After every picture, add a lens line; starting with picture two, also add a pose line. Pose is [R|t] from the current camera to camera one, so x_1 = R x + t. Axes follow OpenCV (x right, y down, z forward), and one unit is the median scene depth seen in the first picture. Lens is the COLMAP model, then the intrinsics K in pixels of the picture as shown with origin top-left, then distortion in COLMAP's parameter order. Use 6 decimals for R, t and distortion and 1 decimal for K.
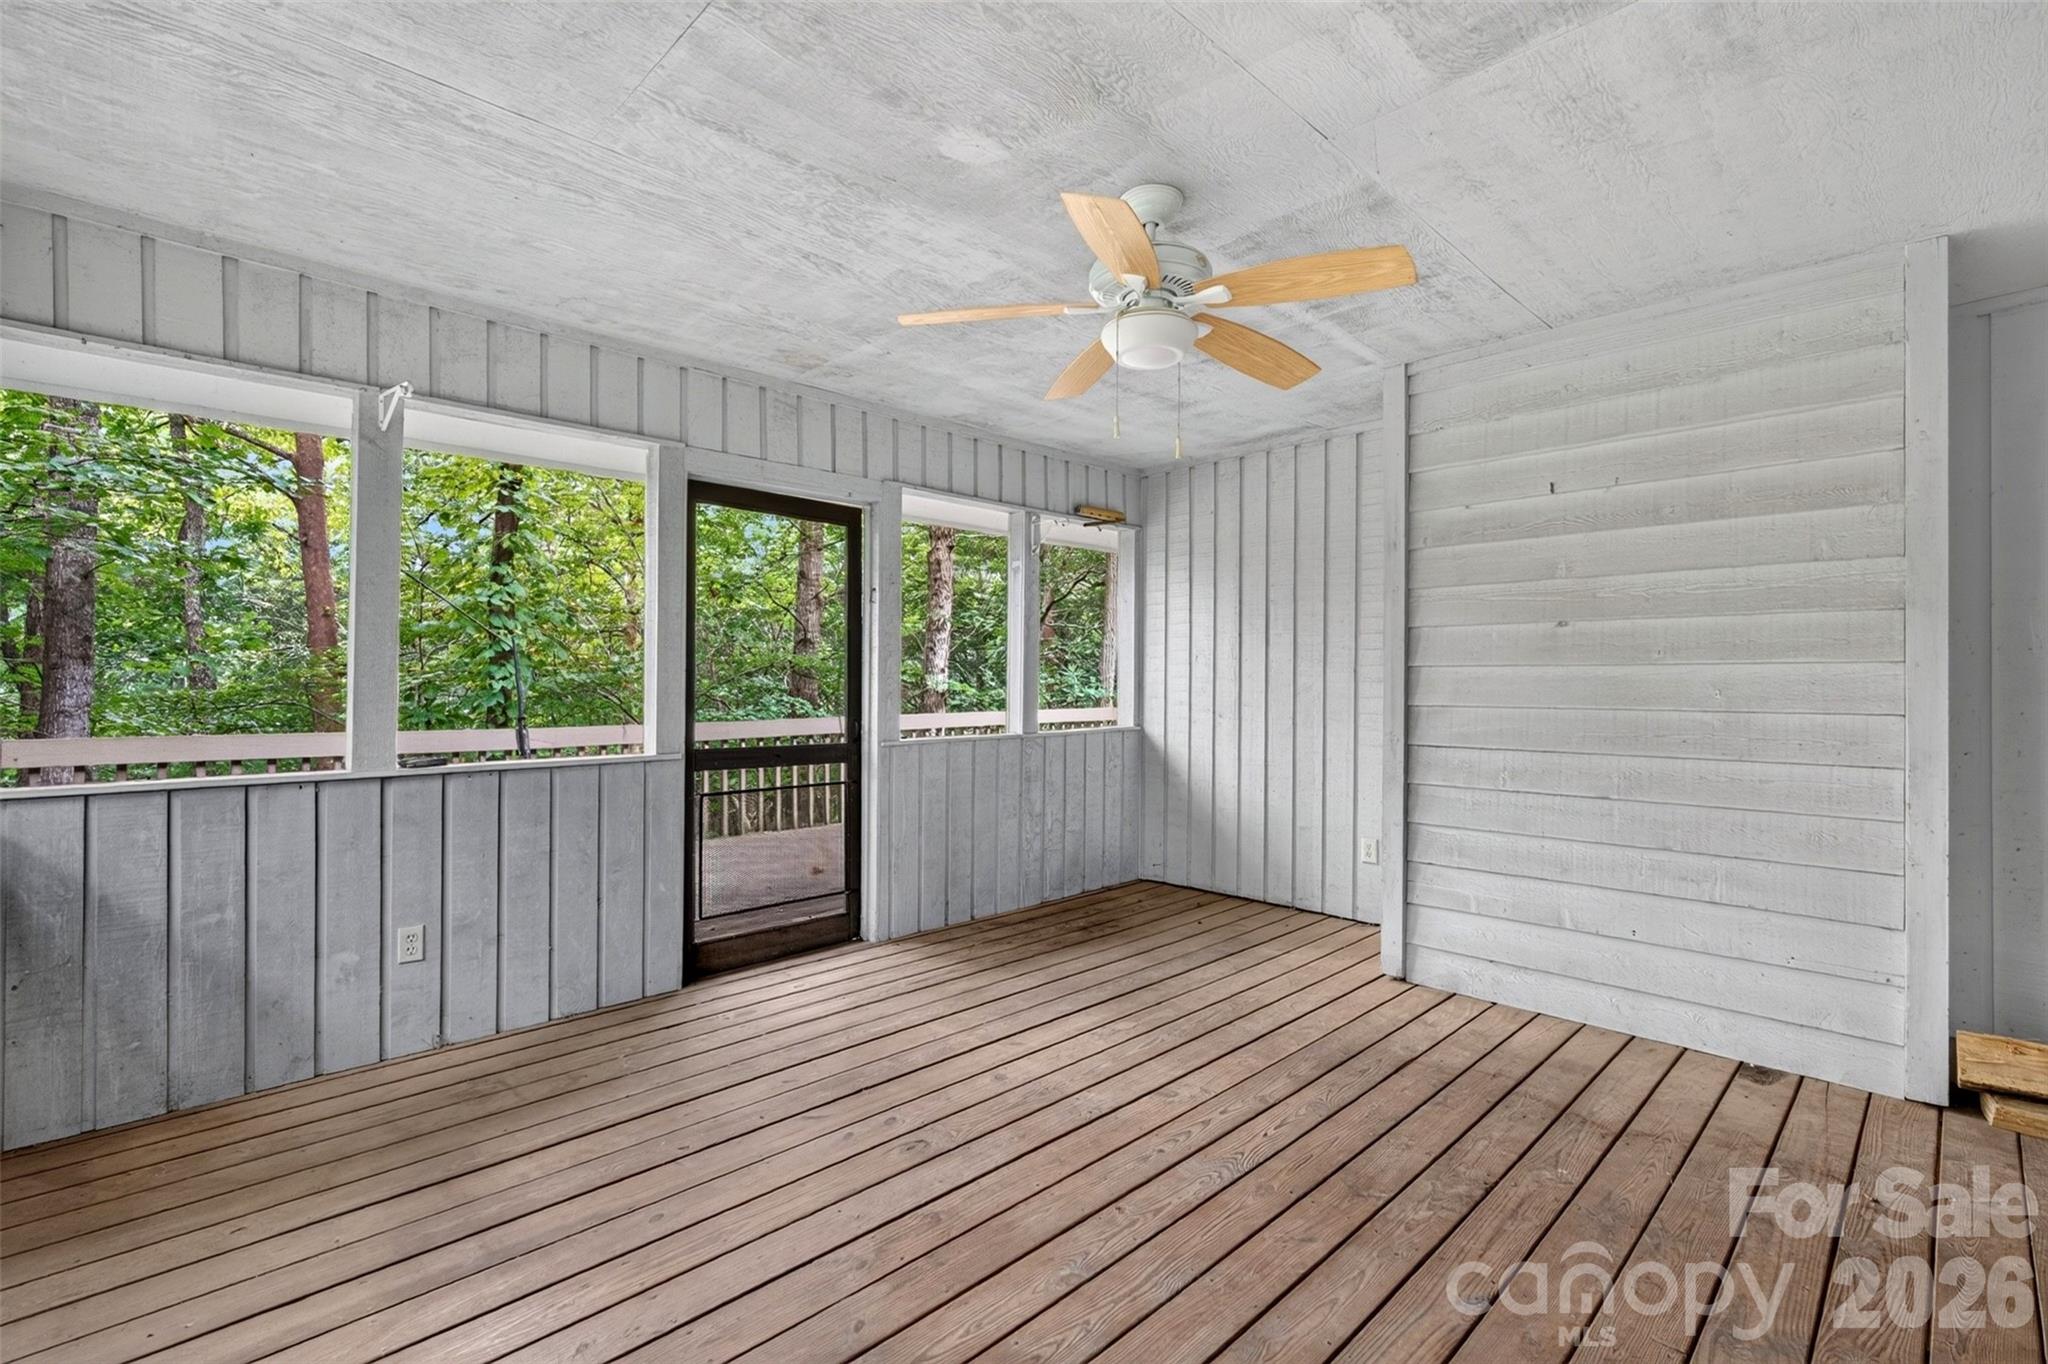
lens RADIAL K [[917.5, 0, 1028.7], [0, 917.5, 677.7], [0, 0, 1]] dist [-0.002769, 0.001404]
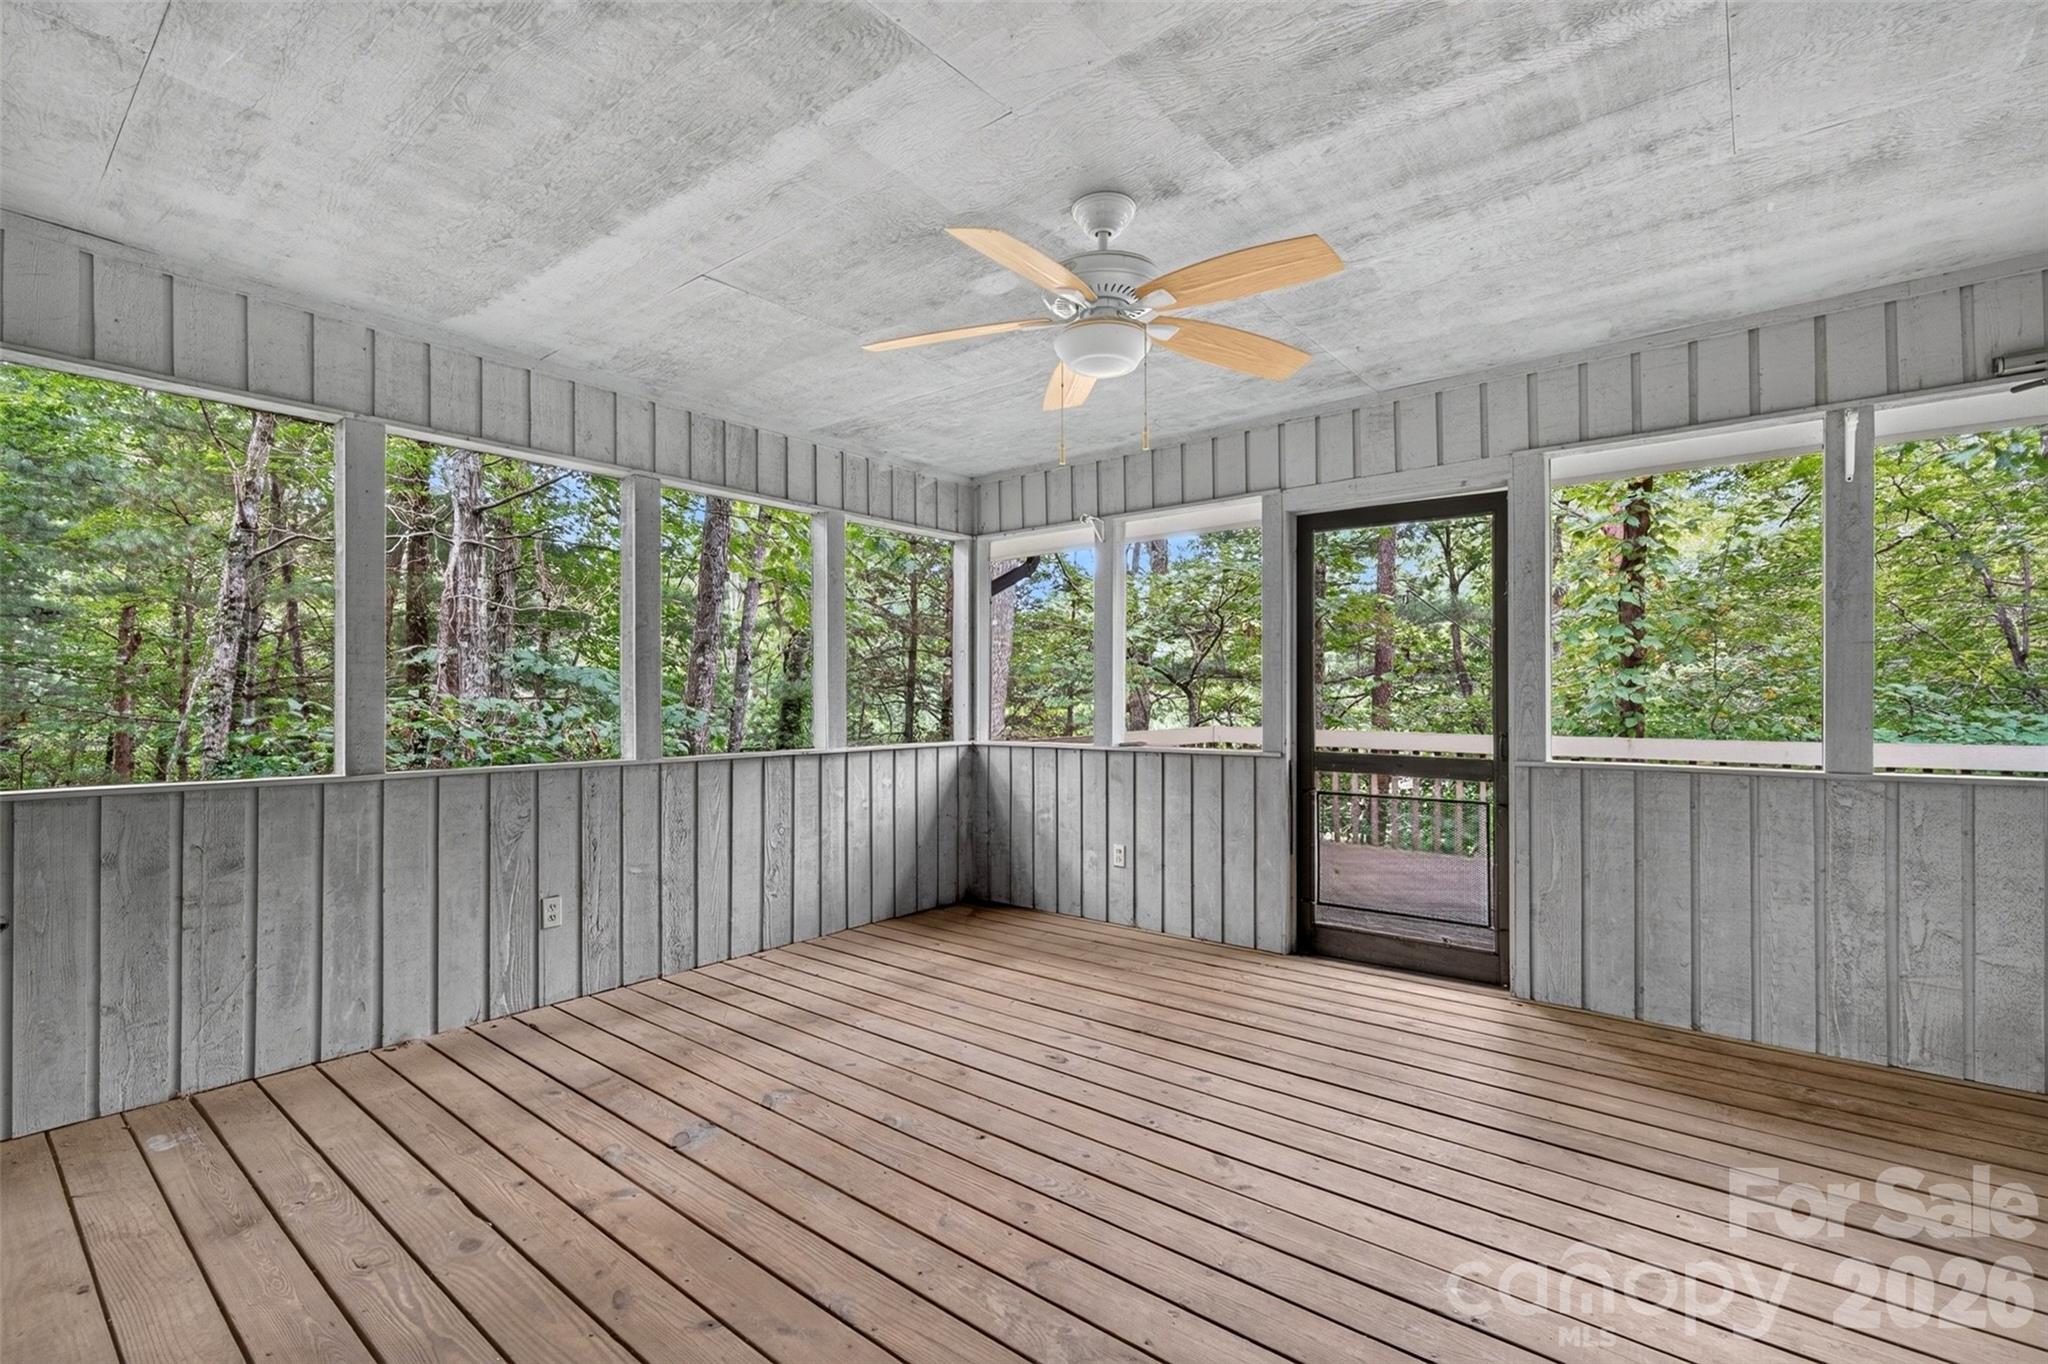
lens RADIAL K [[917.5, 0, 1021.8], [0, 917.5, 686.5], [0, 0, 1]] dist [-0.002769, 0.001404]
pose [[0.109723, -0.010724, -0.993904, 0.727337], [0.008813, 0.999913, -0.009816, 0.005915], [0.993923, -0.007682, 0.109808, 0.523172]]
